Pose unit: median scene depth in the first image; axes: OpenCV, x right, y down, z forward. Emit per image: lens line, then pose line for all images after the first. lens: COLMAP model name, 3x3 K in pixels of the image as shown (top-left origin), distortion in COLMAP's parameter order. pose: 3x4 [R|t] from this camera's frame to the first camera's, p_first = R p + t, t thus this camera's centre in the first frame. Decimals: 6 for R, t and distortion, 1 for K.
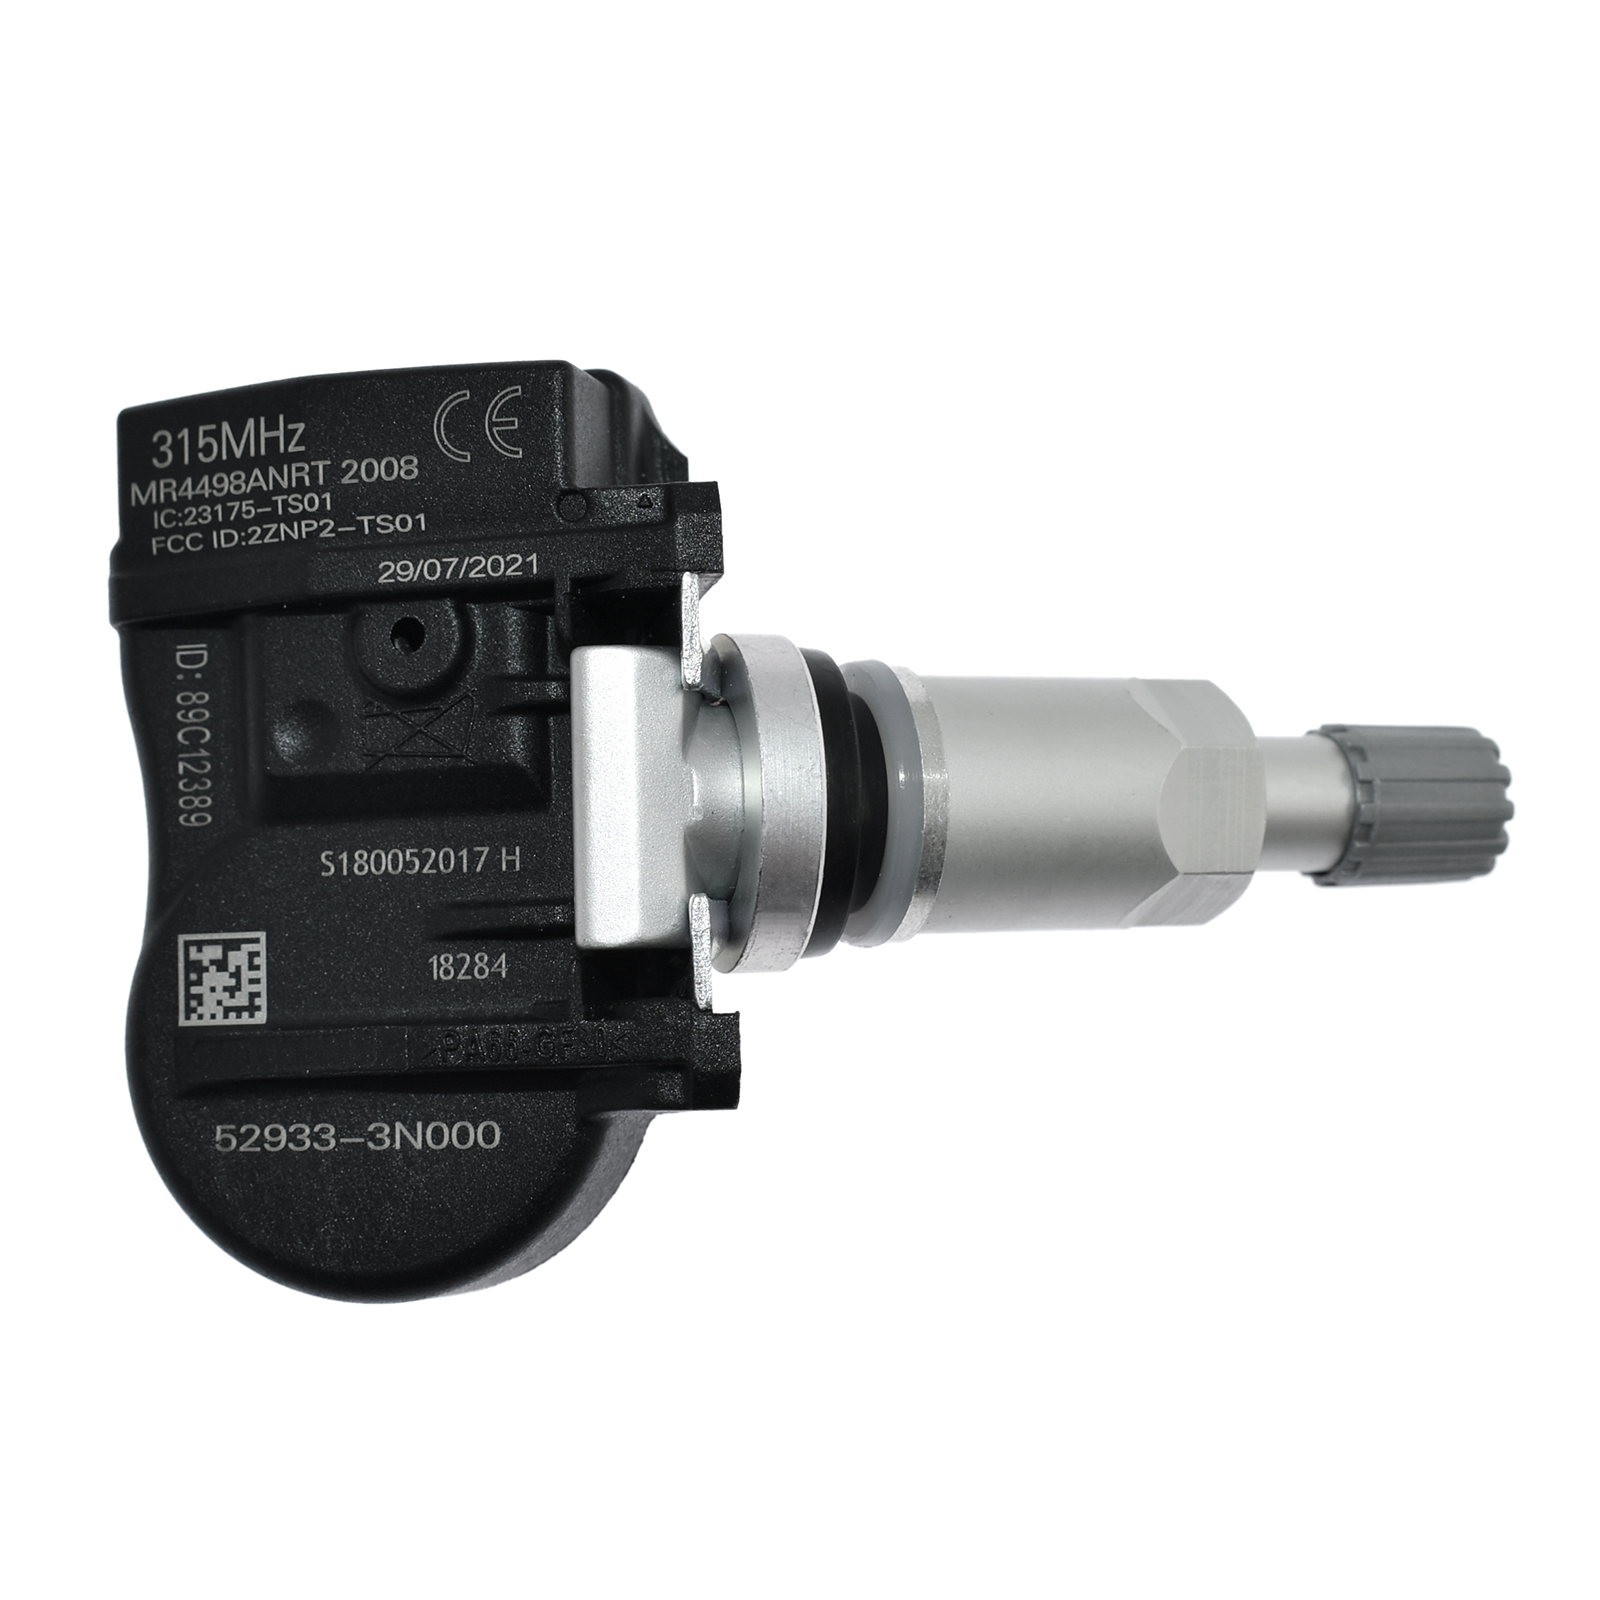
lens RADIAL K [[3252.9, 0, 670.5], [0, 3252.9, 843.2], [0, 0, 1]] dist [-0.000651, 0.000000]
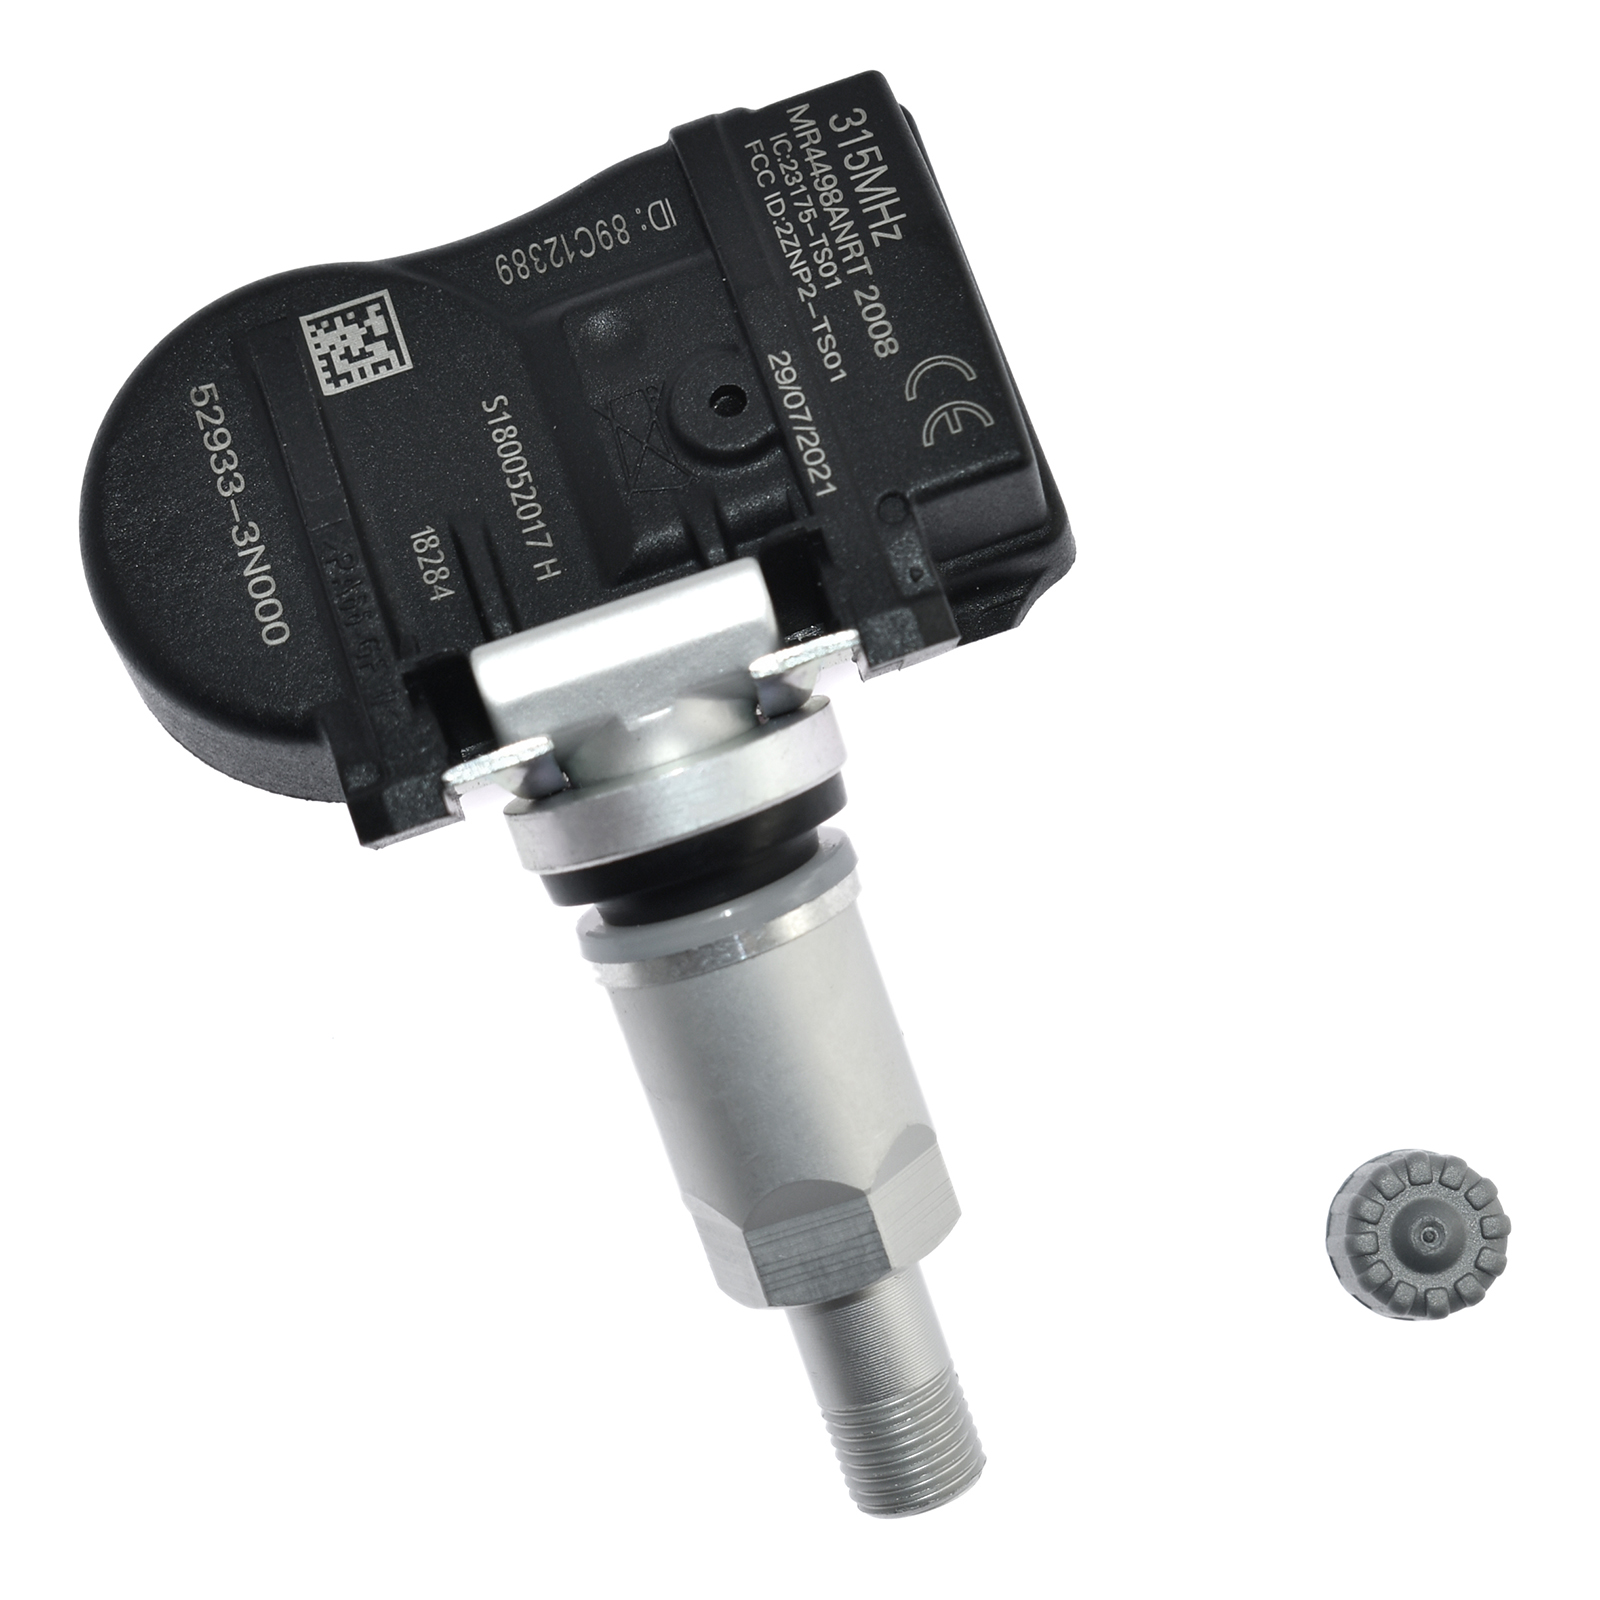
lens RADIAL K [[5418.8, 0, 815.9], [0, 5418.8, 600.4], [0, 0, 1]] dist [0.212473, 0.000000]
pose [[0.298826, 0.936471, -0.183643, 0.284683], [-0.948728, 0.312305, 0.048793, -0.149028], [0.103046, 0.159646, 0.981781, -0.605373]]
